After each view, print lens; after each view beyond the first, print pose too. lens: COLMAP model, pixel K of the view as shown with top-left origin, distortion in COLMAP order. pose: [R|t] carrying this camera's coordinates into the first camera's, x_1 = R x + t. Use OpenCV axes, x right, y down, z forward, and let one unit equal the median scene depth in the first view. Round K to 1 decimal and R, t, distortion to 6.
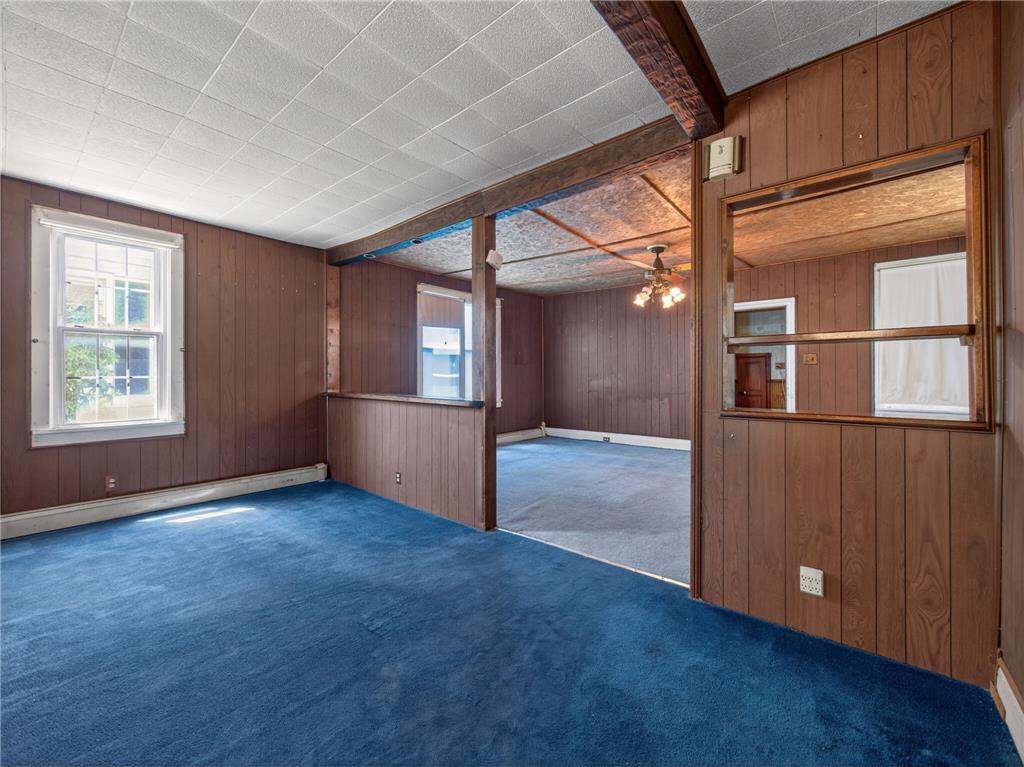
lens RADIAL K [[426.8, 0, 513.0], [0, 426.8, 372.2], [0, 0, 1]] dist [-0.008348, 0.000447]
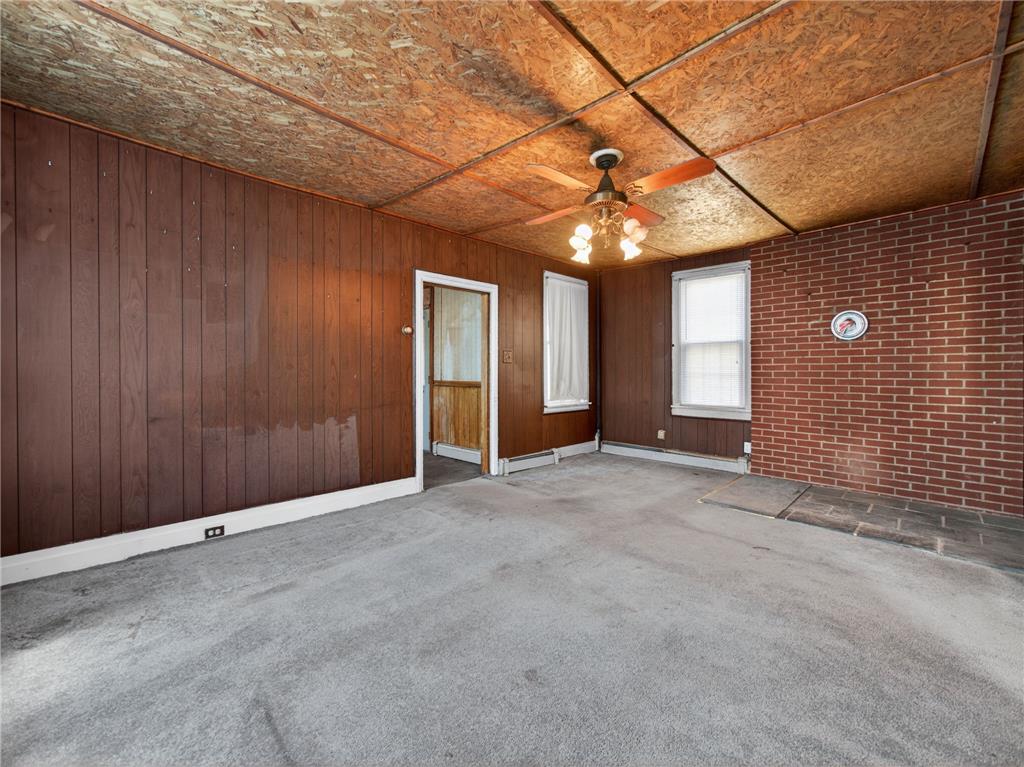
lens RADIAL K [[426.8, 0, 513.0], [0, 426.8, 372.2], [0, 0, 1]] dist [-0.008348, 0.000447]
pose [[0.105964, 0.000122, 0.994370, -0.175096], [-0.007720, 0.999970, 0.000700, 0.000509], [-0.994340, -0.007751, 0.105962, 0.749167]]
